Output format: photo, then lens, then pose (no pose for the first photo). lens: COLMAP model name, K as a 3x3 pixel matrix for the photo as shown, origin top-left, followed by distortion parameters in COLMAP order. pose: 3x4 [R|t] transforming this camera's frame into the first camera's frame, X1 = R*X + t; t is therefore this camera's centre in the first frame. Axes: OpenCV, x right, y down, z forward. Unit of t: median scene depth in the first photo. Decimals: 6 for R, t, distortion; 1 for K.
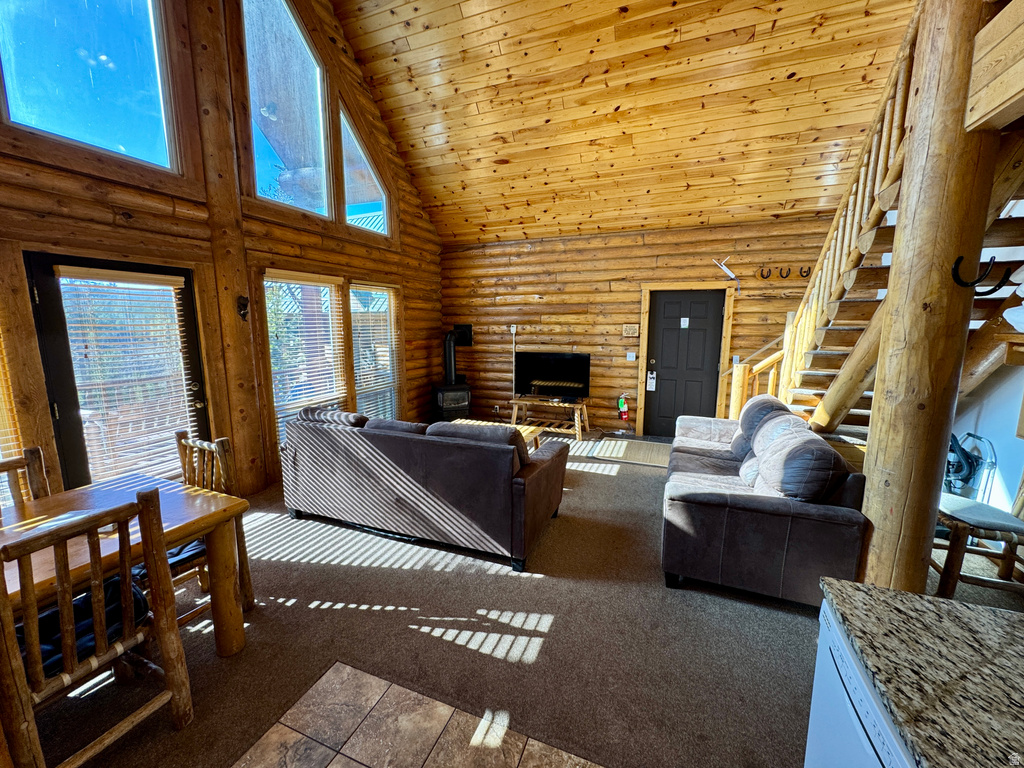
lens RADIAL K [[409.6, 0, 507.5], [0, 409.6, 381.4], [0, 0, 1]] dist [-0.001623, -0.000751]
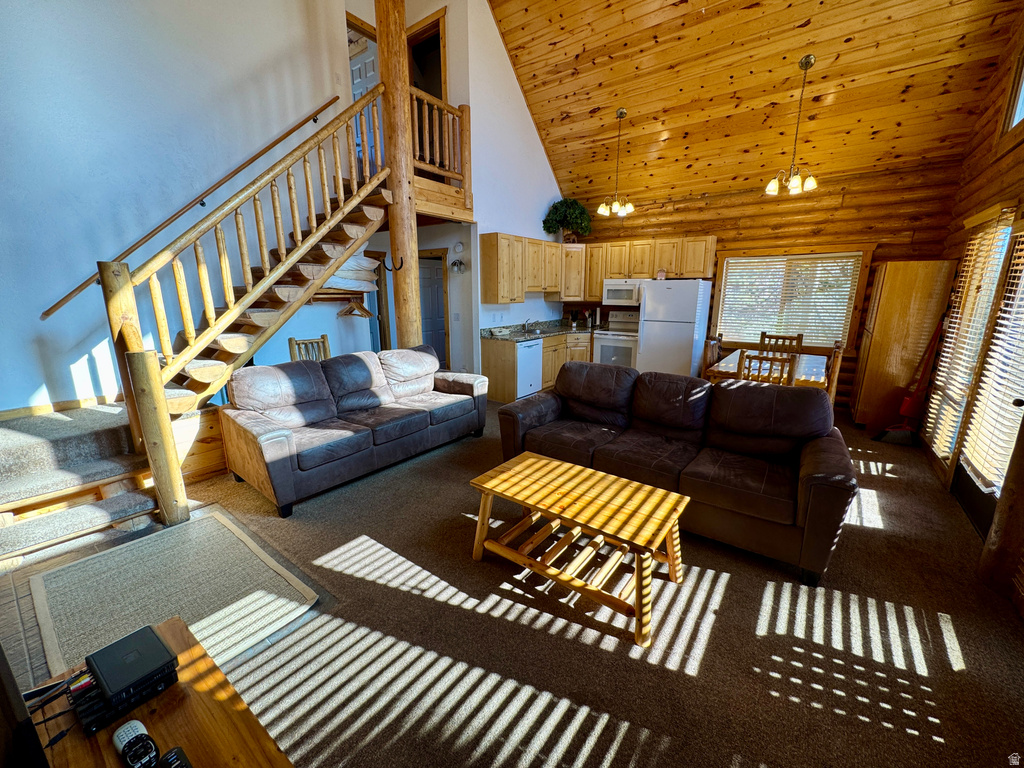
lens RADIAL K [[409.6, 0, 515.6], [0, 409.6, 386.6], [0, 0, 1]] dist [-0.001623, -0.000751]
pose [[-0.967727, -0.061254, 0.244443, -0.170208], [0.035471, 0.927242, 0.372779, -0.373935], [-0.249492, 0.369419, -0.895144, 2.730120]]
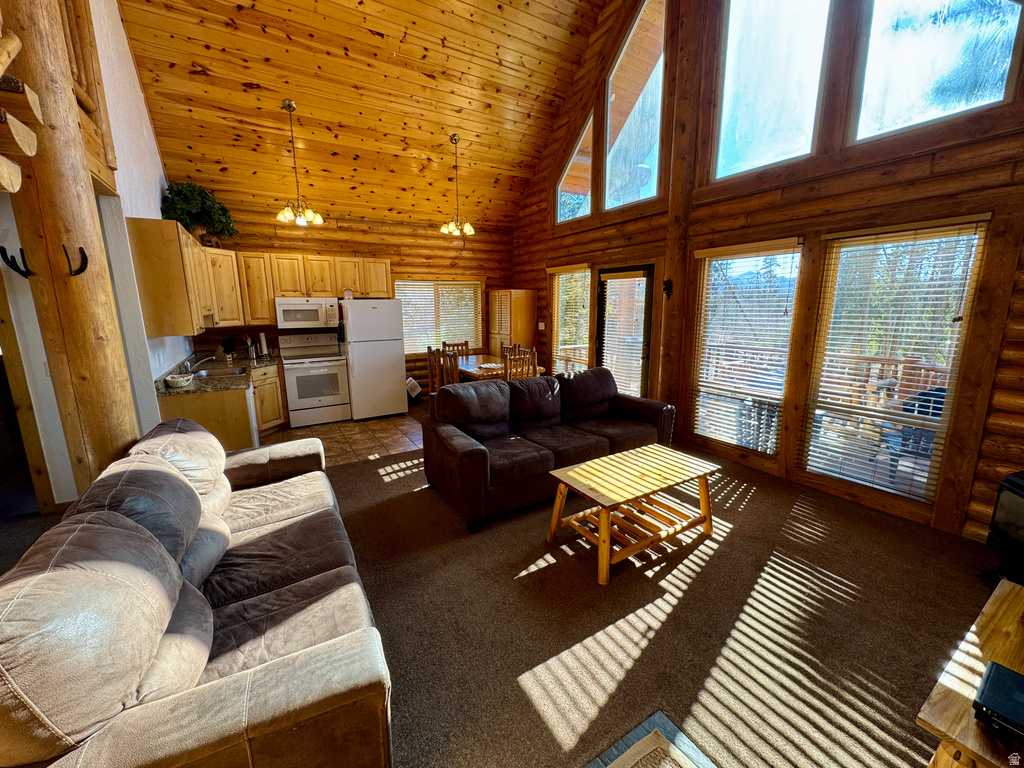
lens RADIAL K [[409.6, 0, 511.1], [0, 409.6, 385.5], [0, 0, 1]] dist [-0.001623, -0.000751]
pose [[-0.596335, 0.157277, -0.787178, 1.050622], [-0.116555, 0.953262, 0.278758, -0.309763], [0.794229, 0.257982, -0.550132, 2.220120]]
